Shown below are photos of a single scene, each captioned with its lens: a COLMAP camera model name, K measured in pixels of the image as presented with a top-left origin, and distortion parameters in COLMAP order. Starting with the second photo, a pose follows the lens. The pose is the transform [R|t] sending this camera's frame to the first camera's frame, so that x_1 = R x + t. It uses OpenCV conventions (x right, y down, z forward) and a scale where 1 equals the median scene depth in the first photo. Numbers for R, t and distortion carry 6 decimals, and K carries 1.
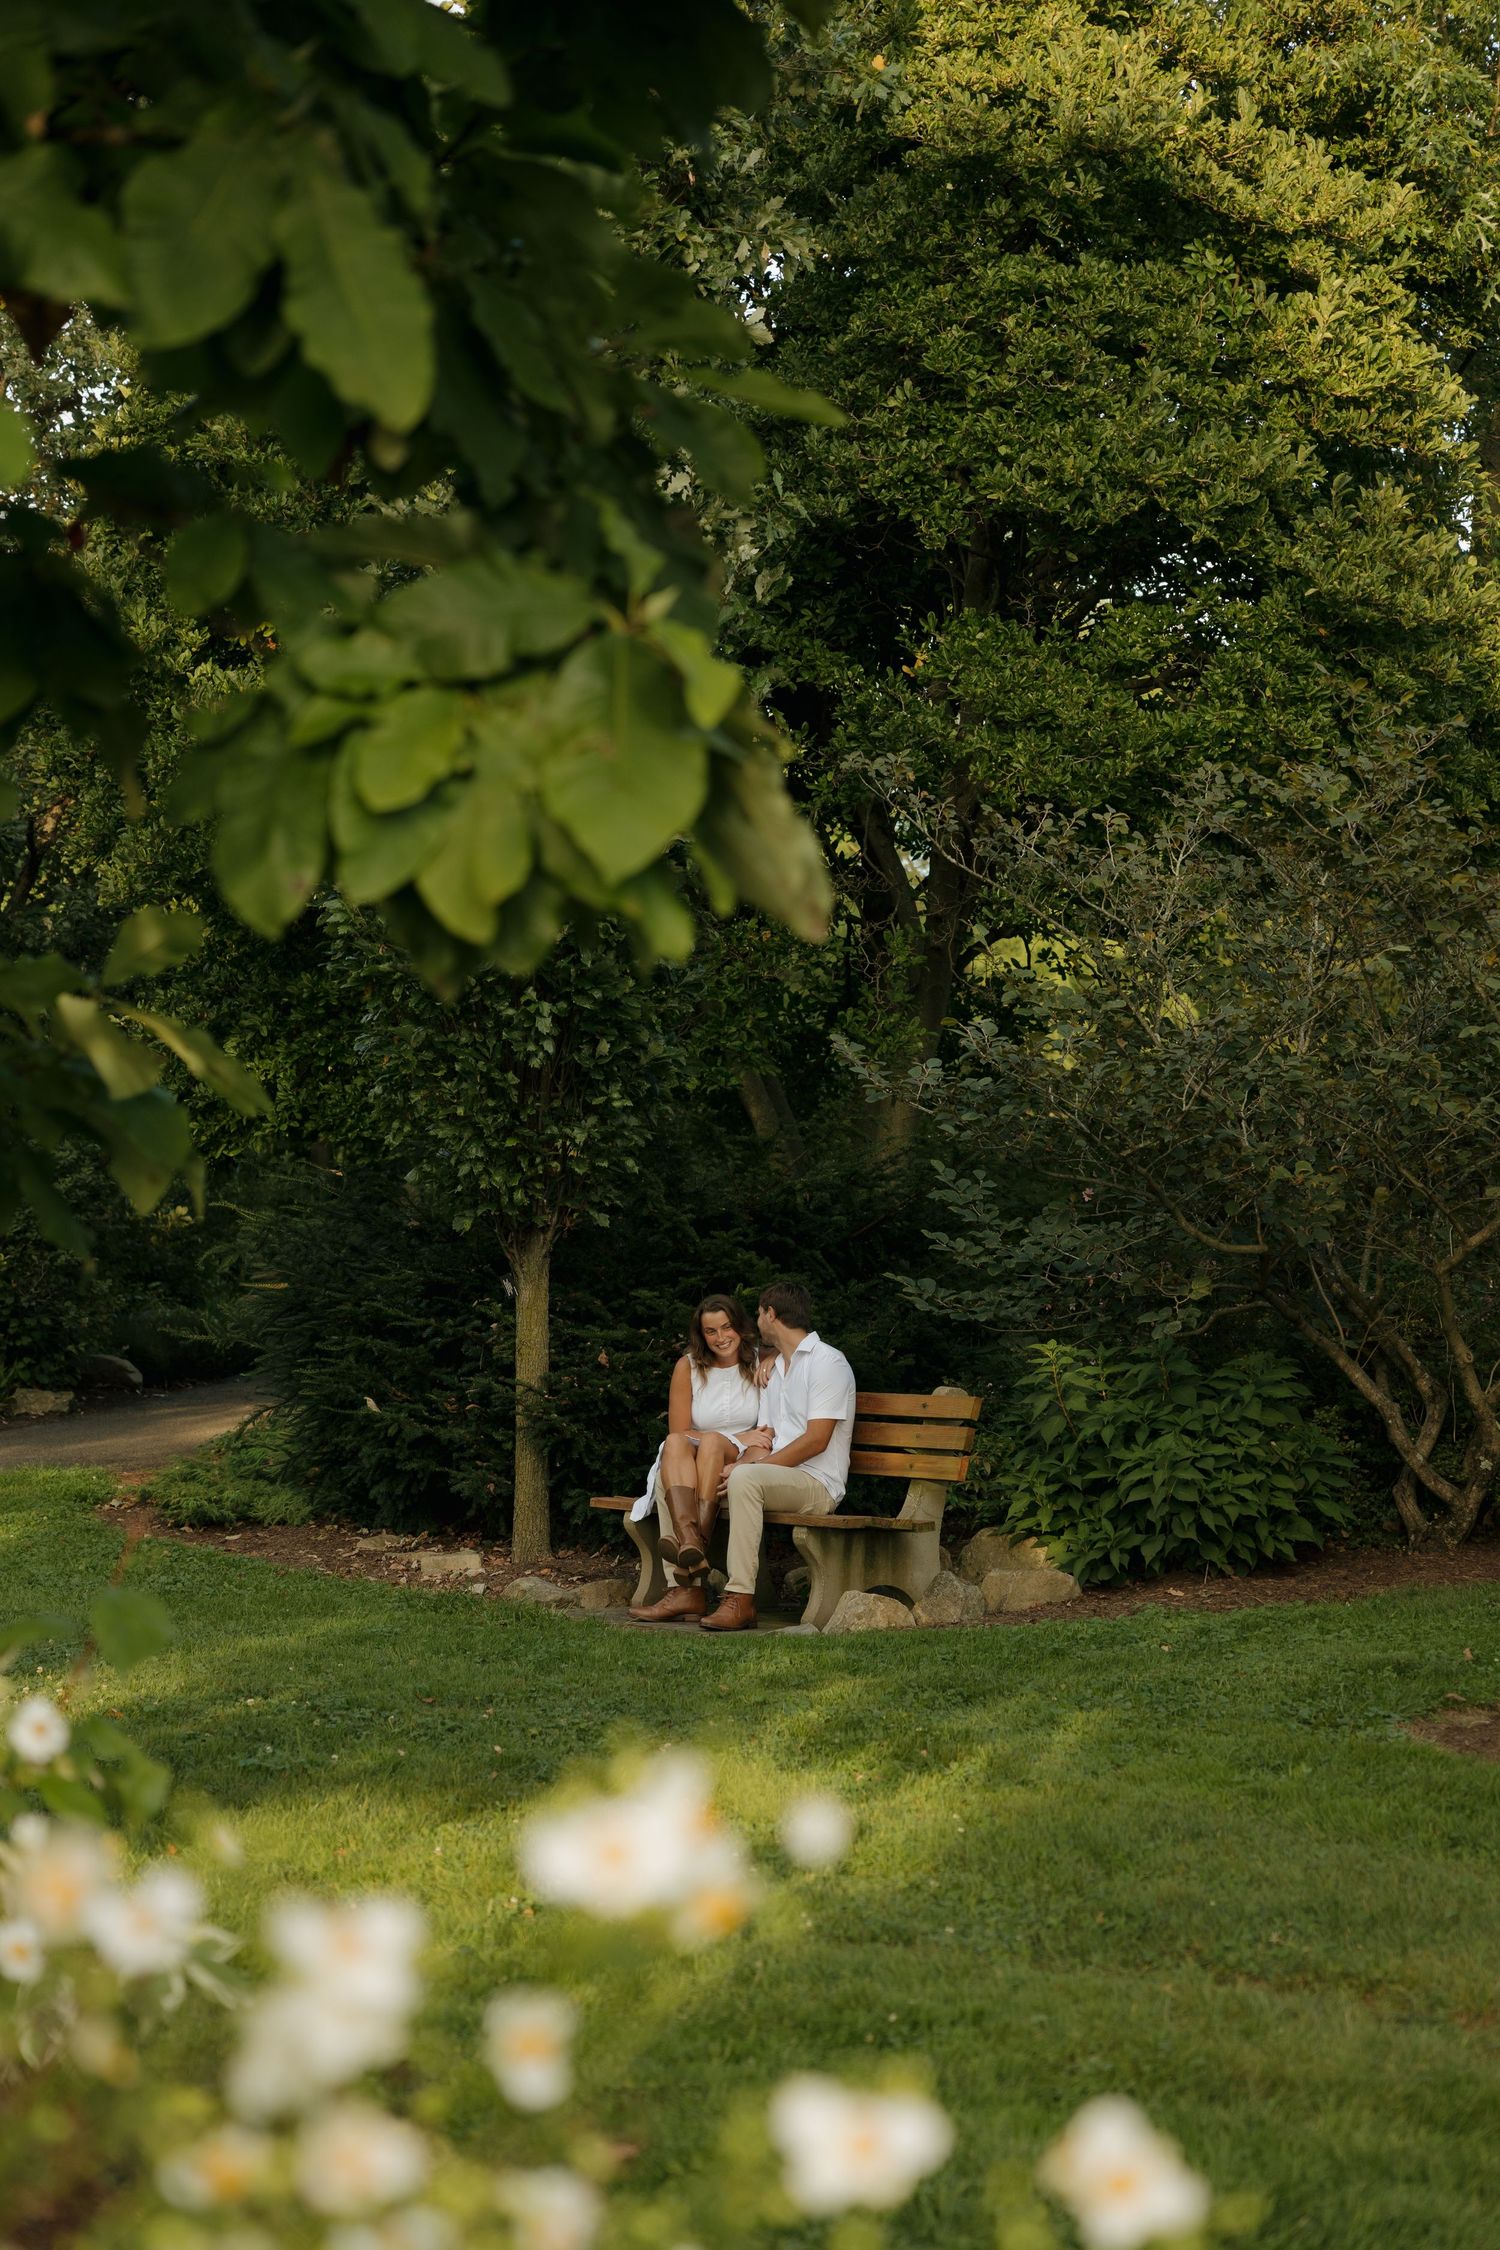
lens RADIAL K [[4500.3, 0, 750.0], [0, 4500.3, 1125.0], [0, 0, 1]] dist [0.006019, 0.061106]
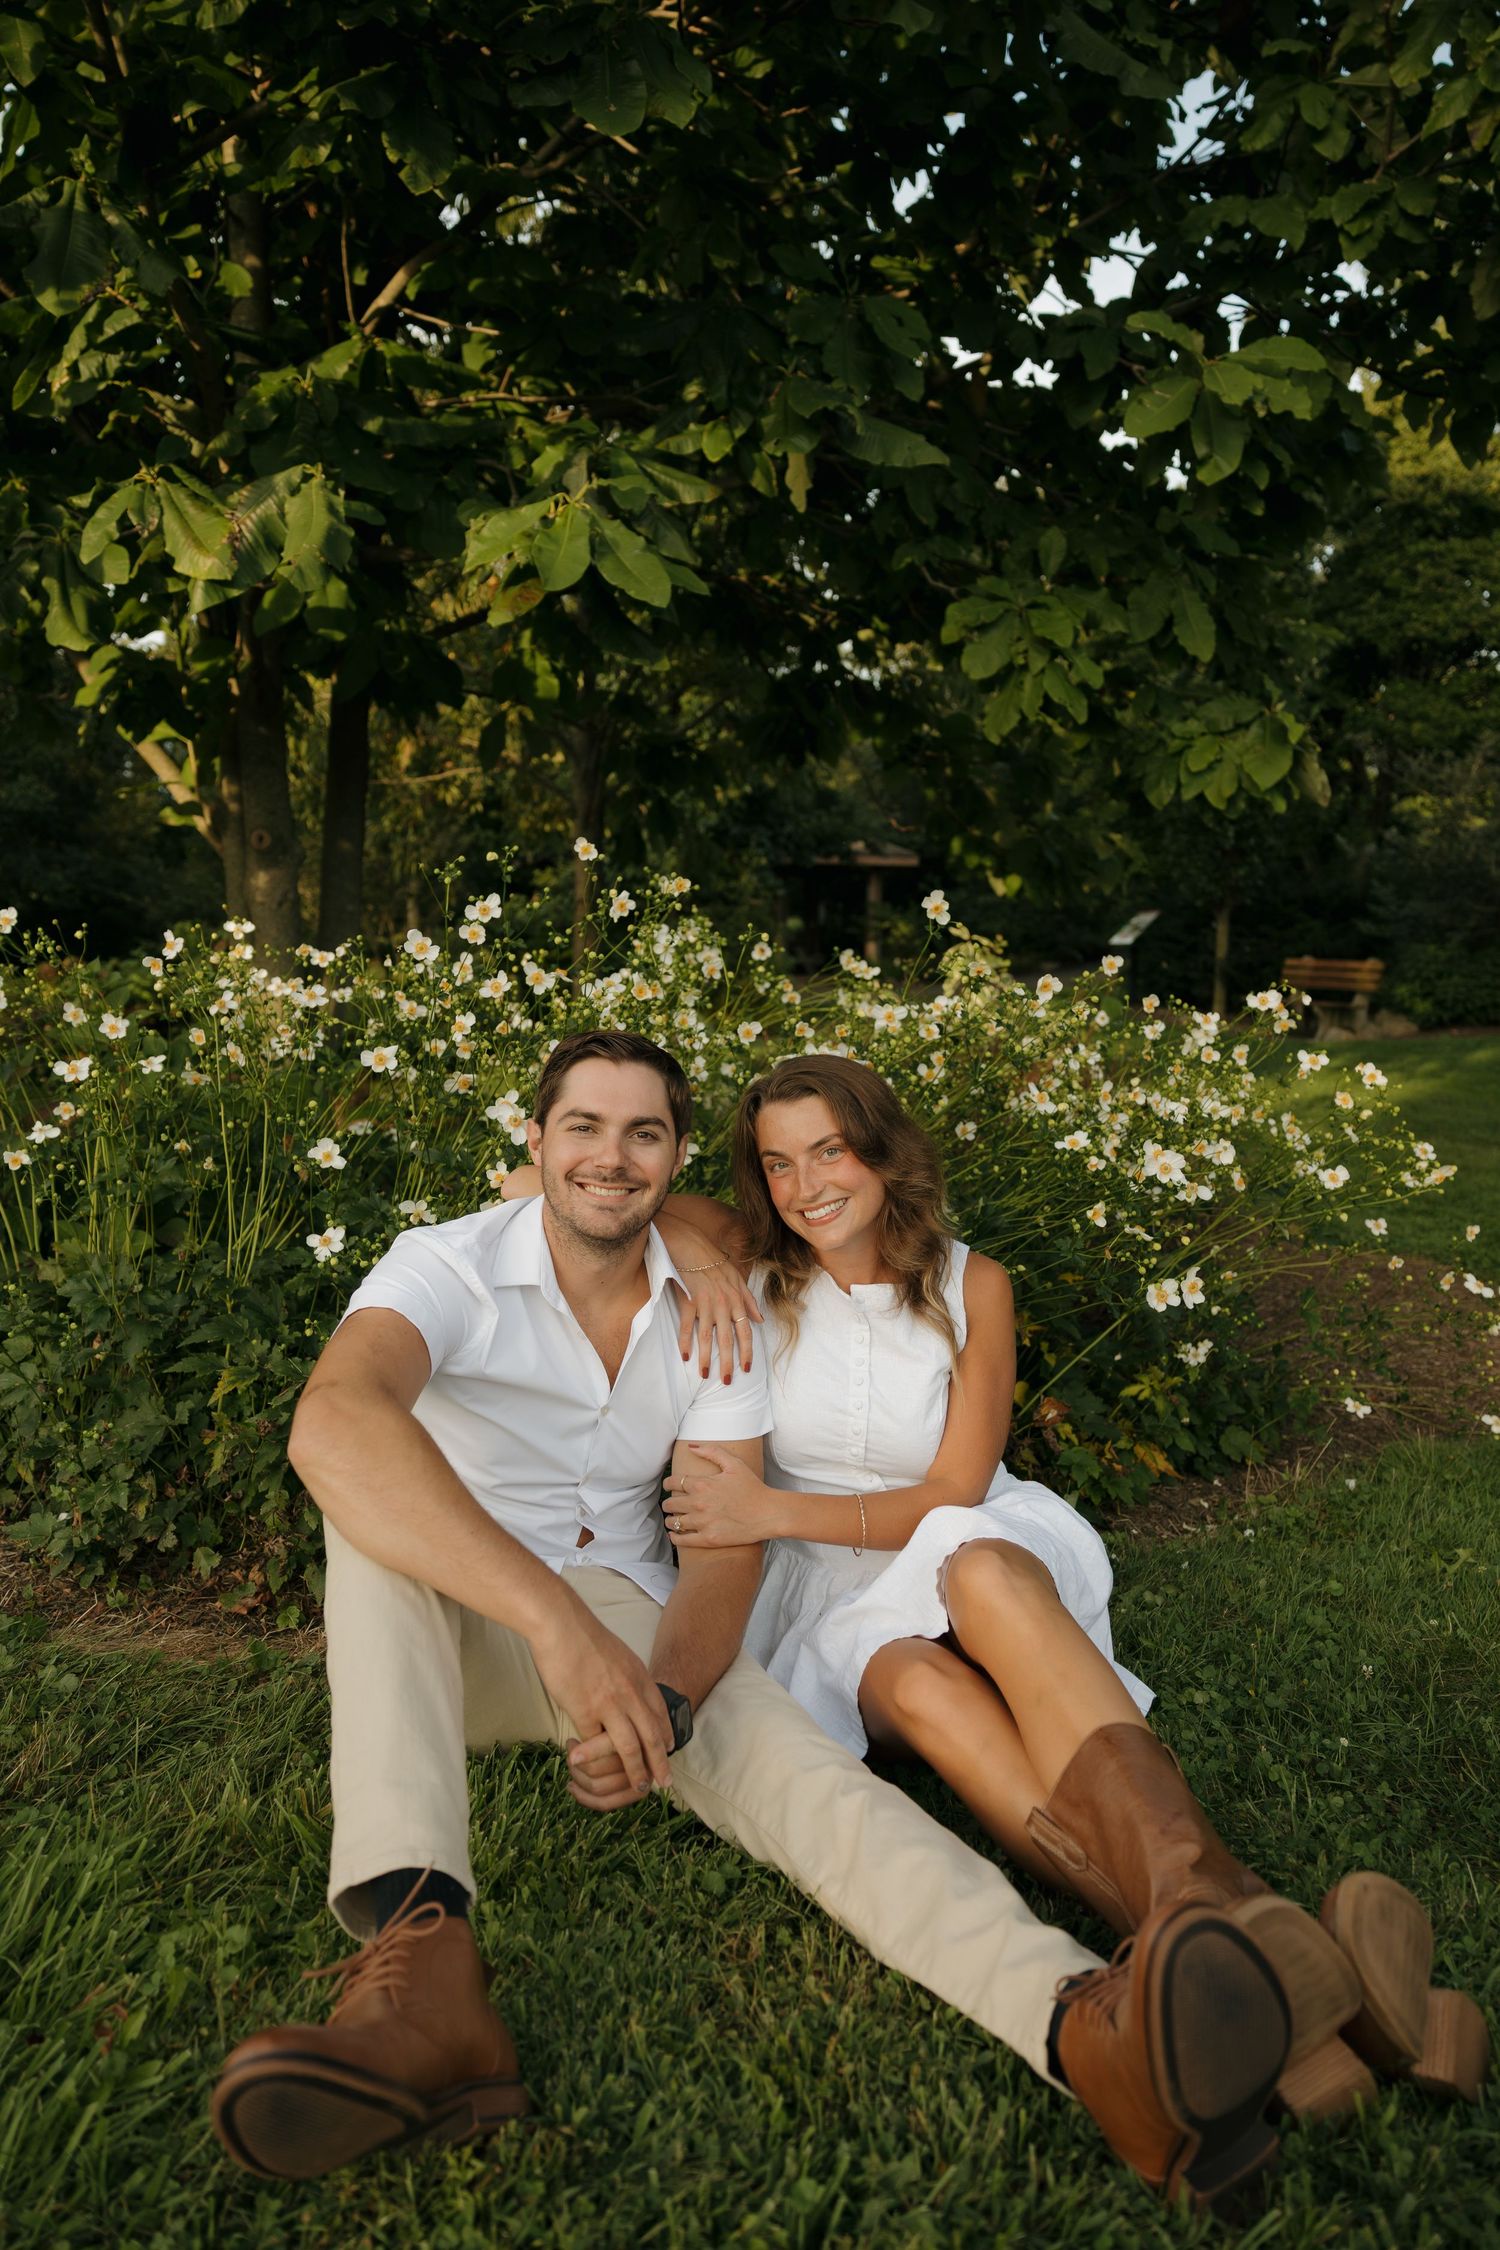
lens RADIAL K [[1584.9, 0, 750.0], [0, 1584.9, 1125.0], [0, 0, 1]] dist [0.007667, 0.004070]
pose [[0.945103, 0.041231, -0.324160, 0.002649], [0.010064, 0.987864, 0.154992, 0.006023], [0.326616, -0.149746, 0.933219, -0.286516]]
